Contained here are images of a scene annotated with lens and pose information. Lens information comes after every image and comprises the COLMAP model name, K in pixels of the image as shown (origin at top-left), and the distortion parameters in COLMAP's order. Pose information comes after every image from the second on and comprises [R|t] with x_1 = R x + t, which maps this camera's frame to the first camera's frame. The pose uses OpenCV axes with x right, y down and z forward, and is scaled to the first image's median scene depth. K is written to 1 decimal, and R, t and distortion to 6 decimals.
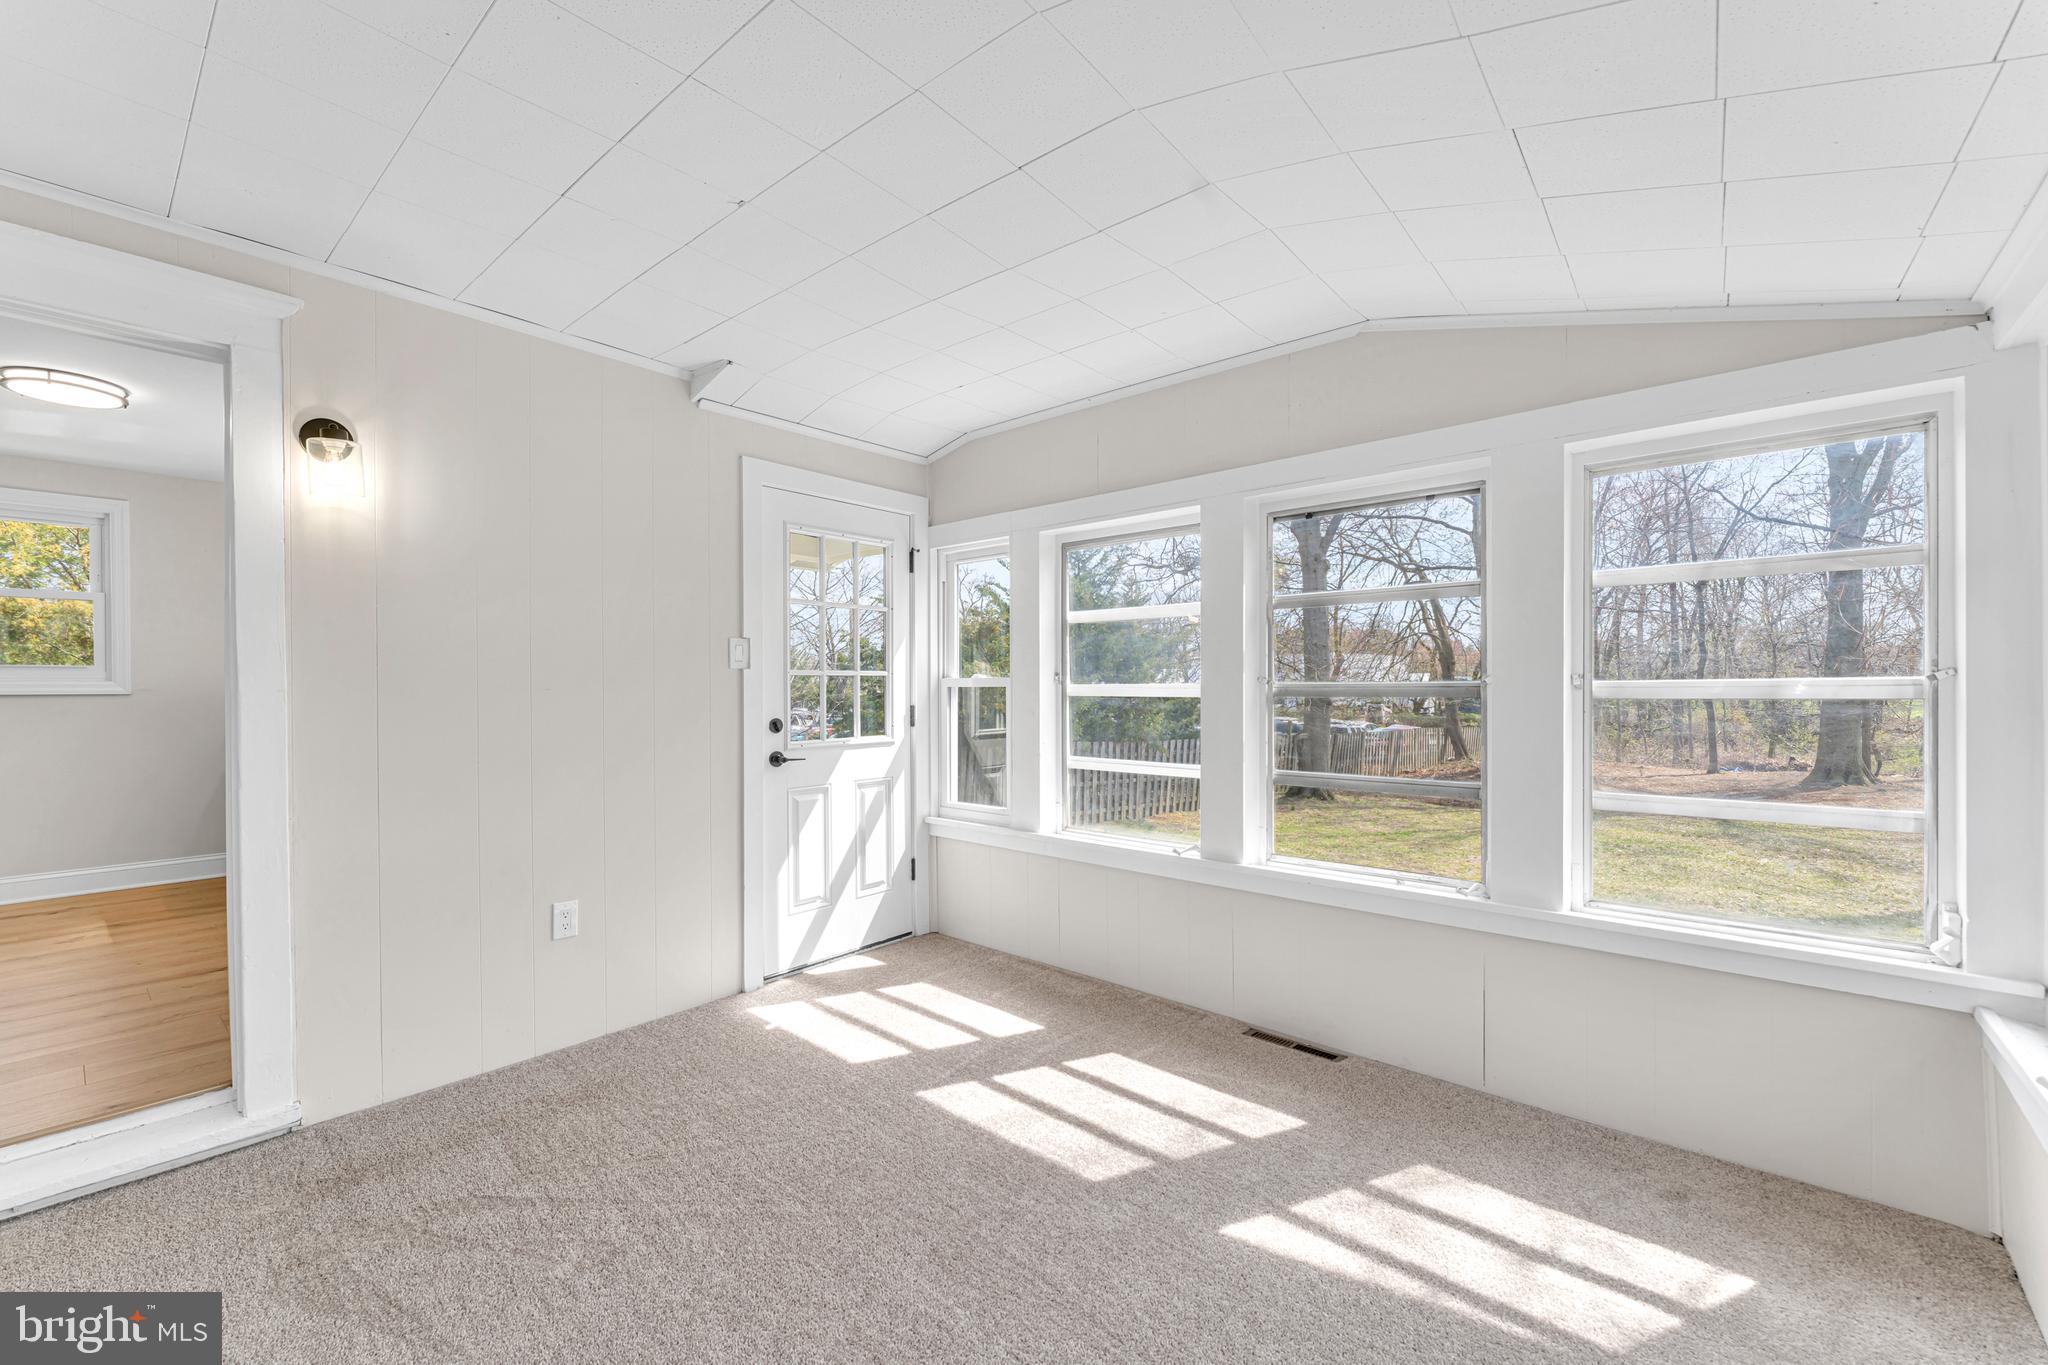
lens RADIAL K [[827.3, 0, 1018.4], [0, 827.3, 686.3], [0, 0, 1]] dist [-0.003582, -0.000019]
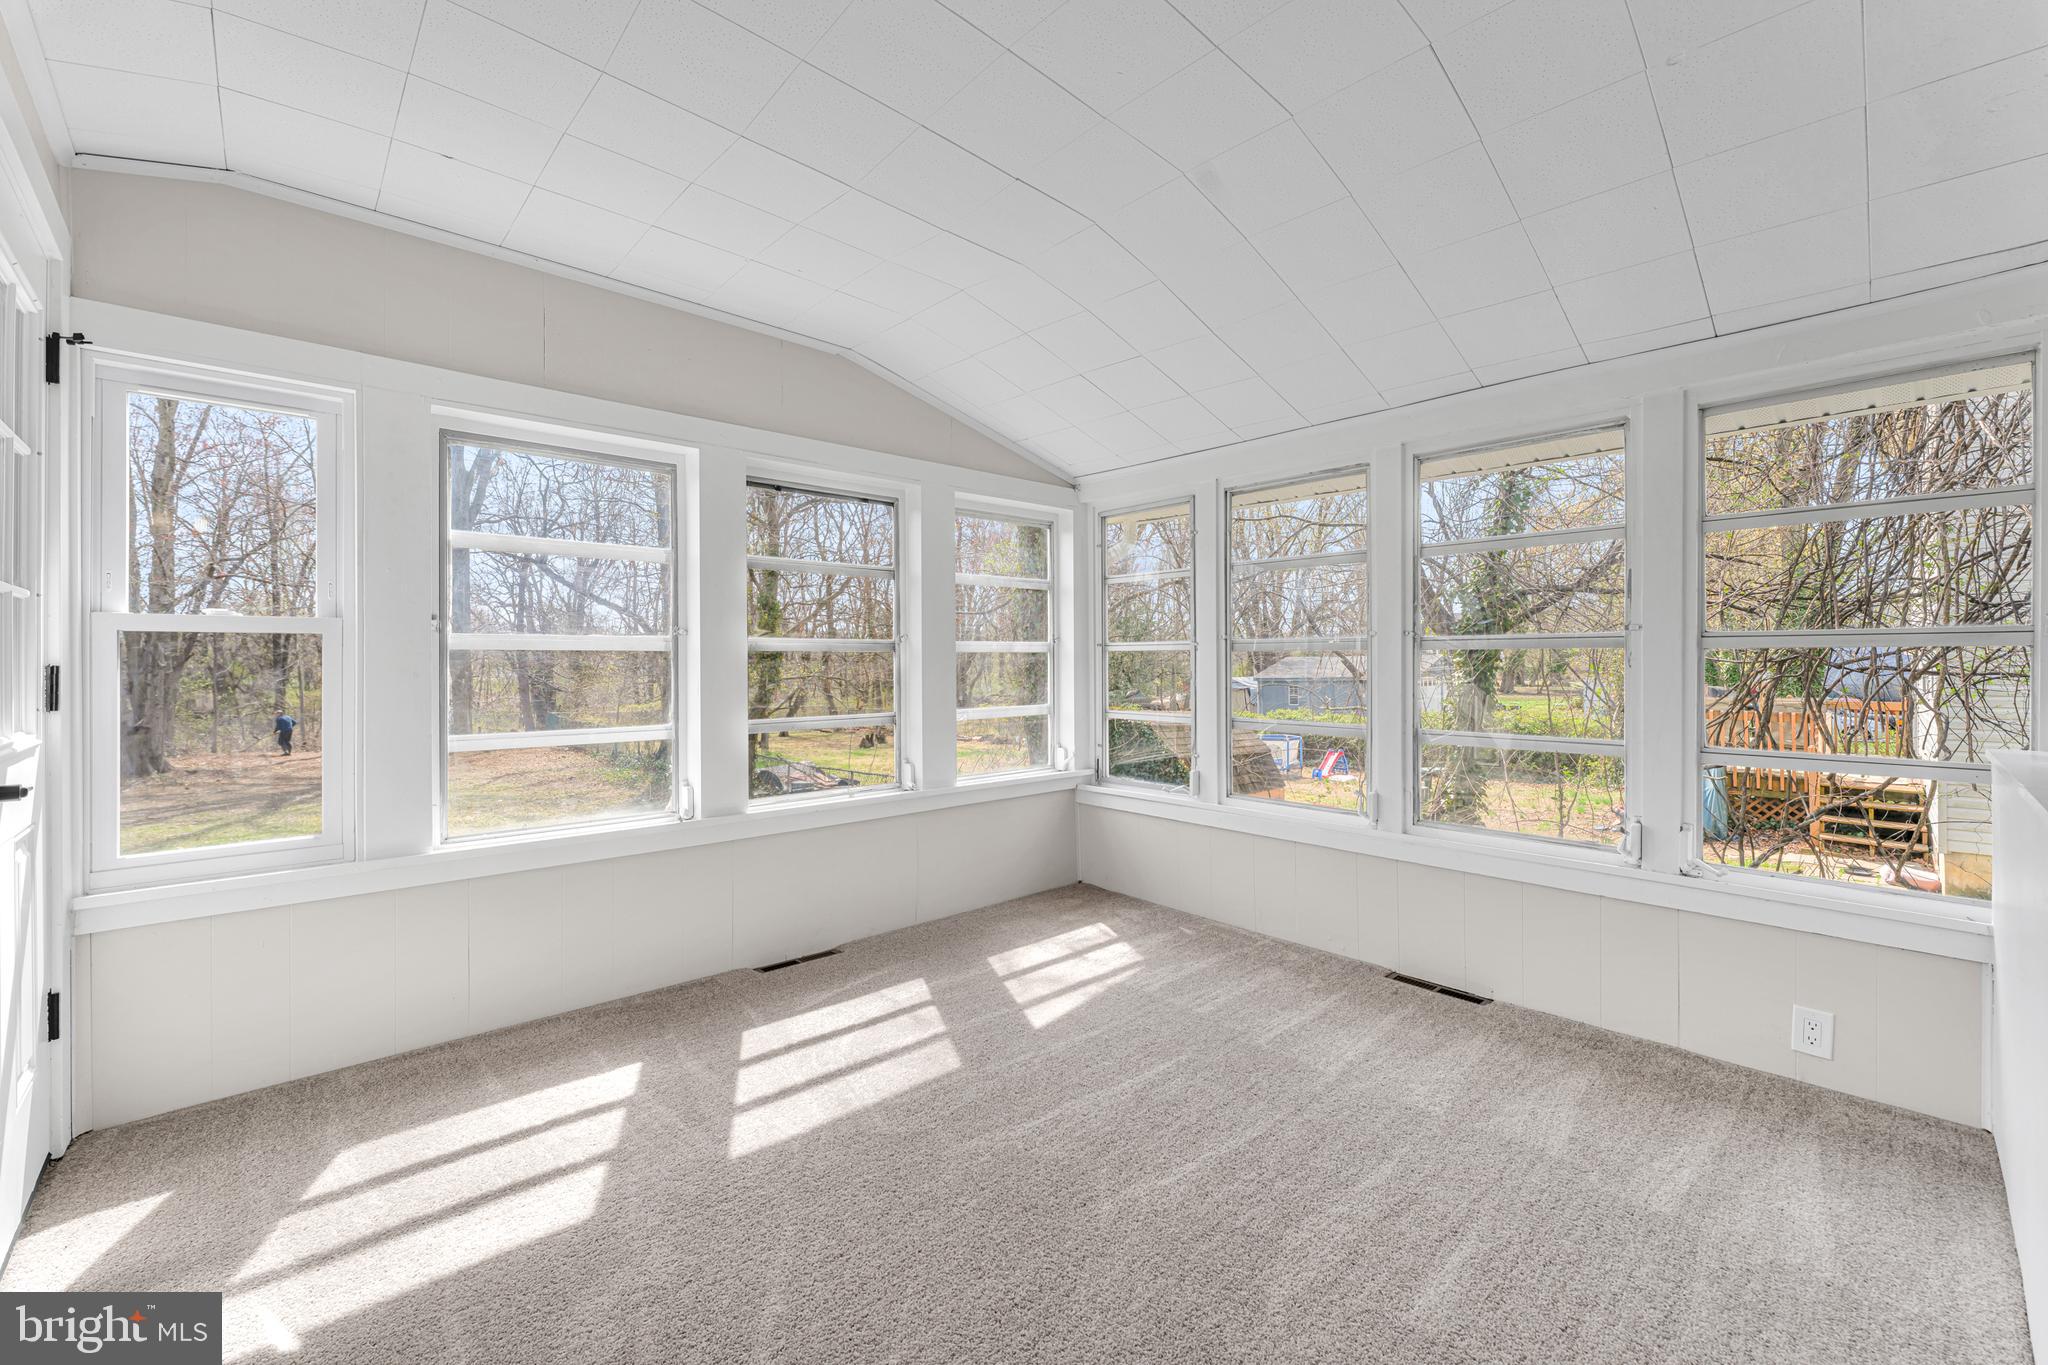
lens RADIAL K [[827.3, 0, 1010.0], [0, 827.3, 675.3], [0, 0, 1]] dist [-0.003582, -0.000019]
pose [[0.122262, -0.005524, 0.992483, -0.699955], [0.007743, 0.999959, 0.004612, 0.041068], [-0.992468, 0.007121, 0.122299, 0.543611]]
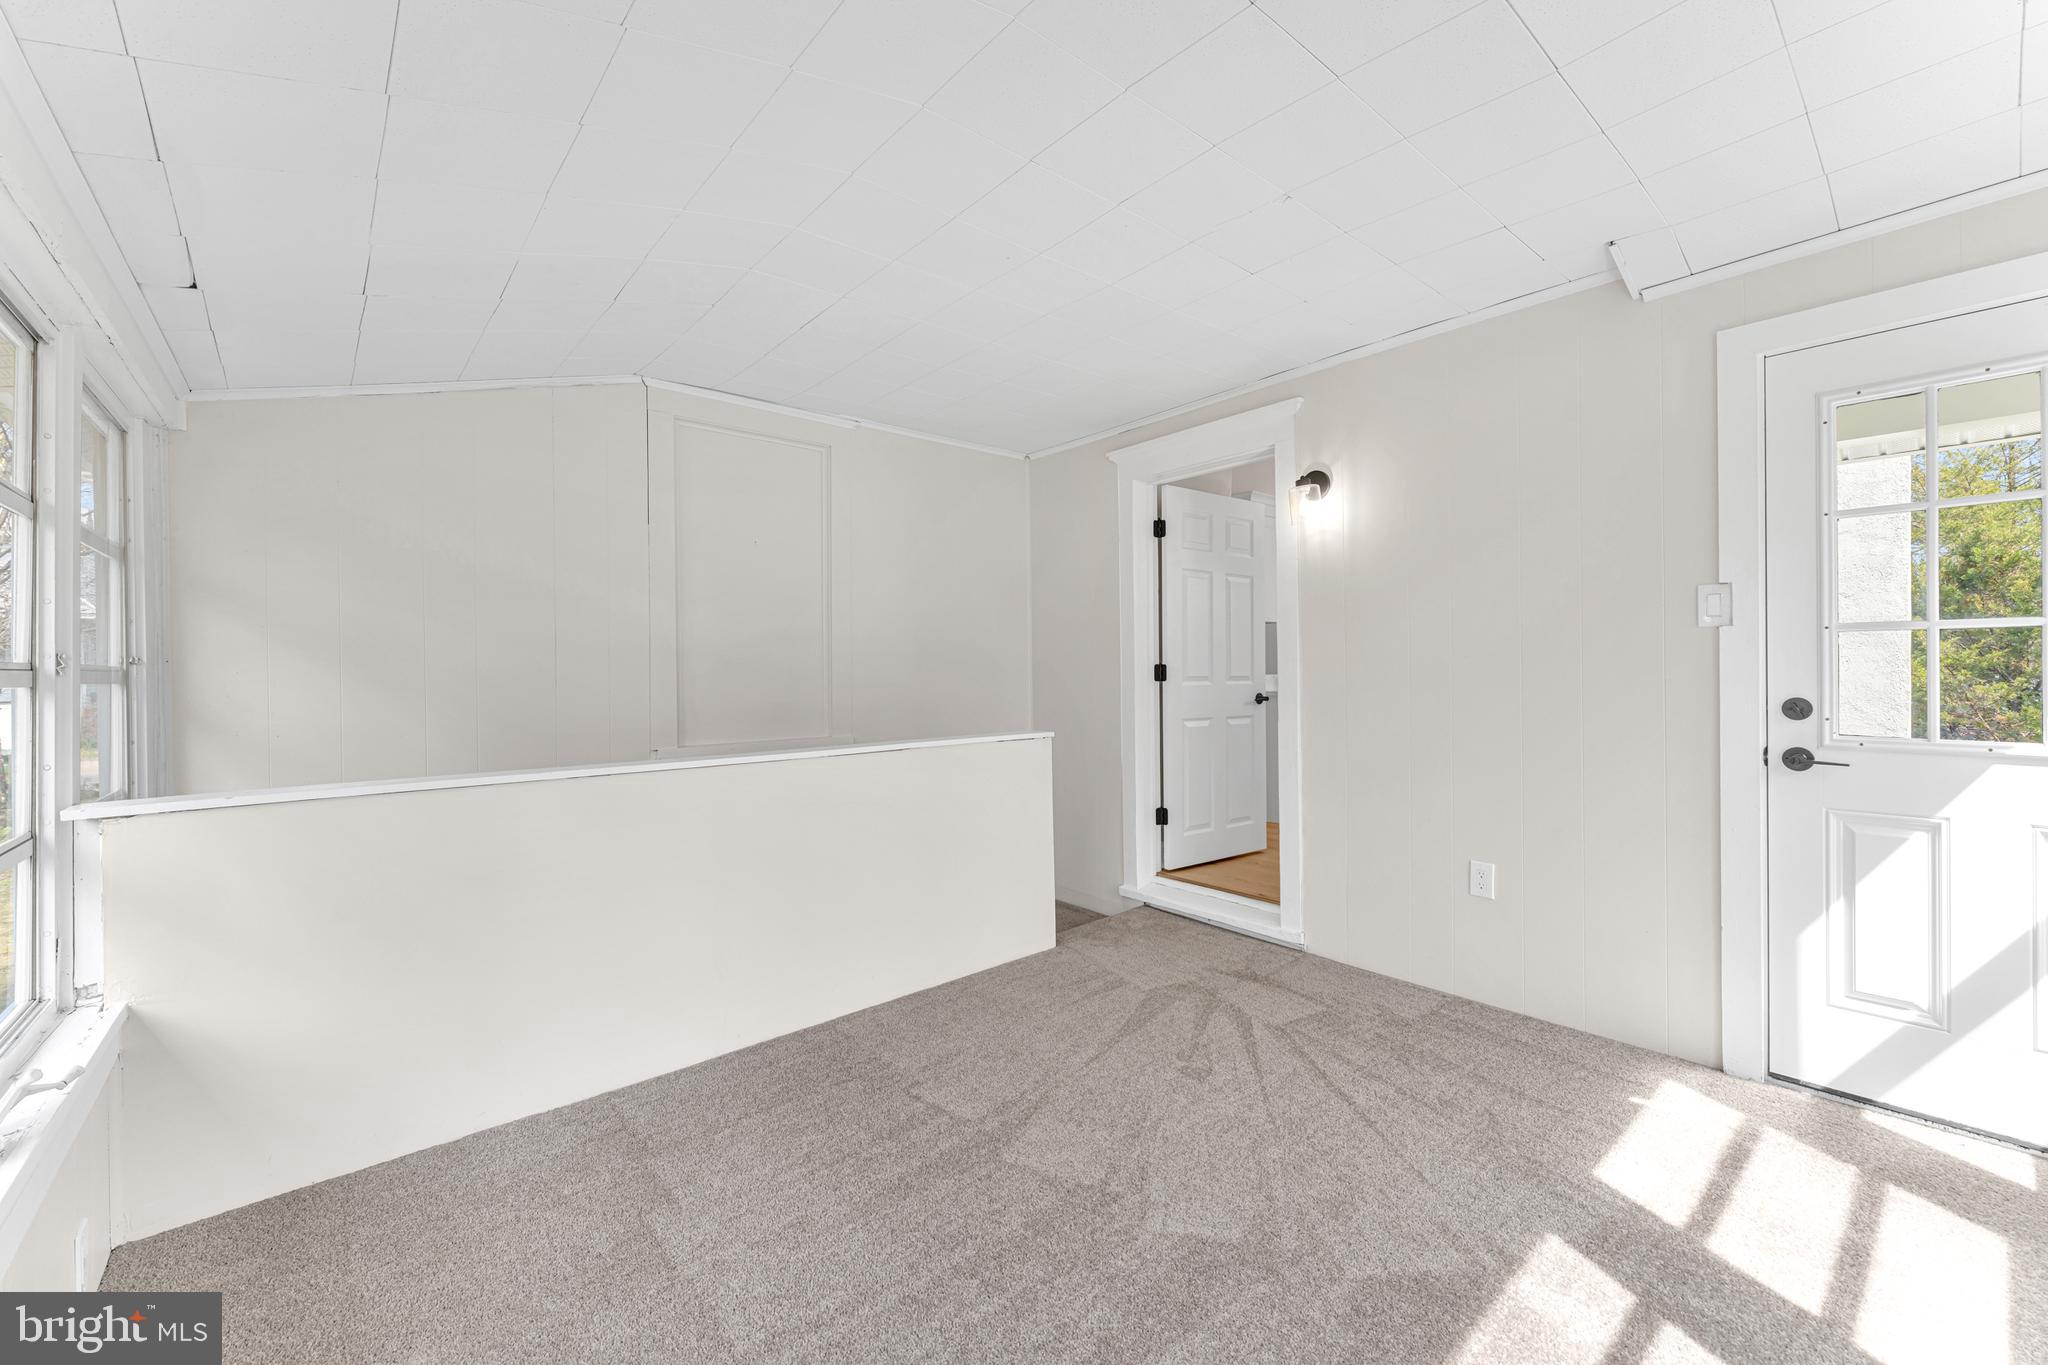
lens RADIAL K [[827.3, 0, 1033.0], [0, 827.3, 663.3], [0, 0, 1]] dist [-0.003582, -0.000019]
pose [[-0.148341, 0.000364, -0.988936, 0.523135], [0.006514, 0.999979, -0.000609, 0.008916], [0.988915, -0.006532, -0.148341, 0.563652]]
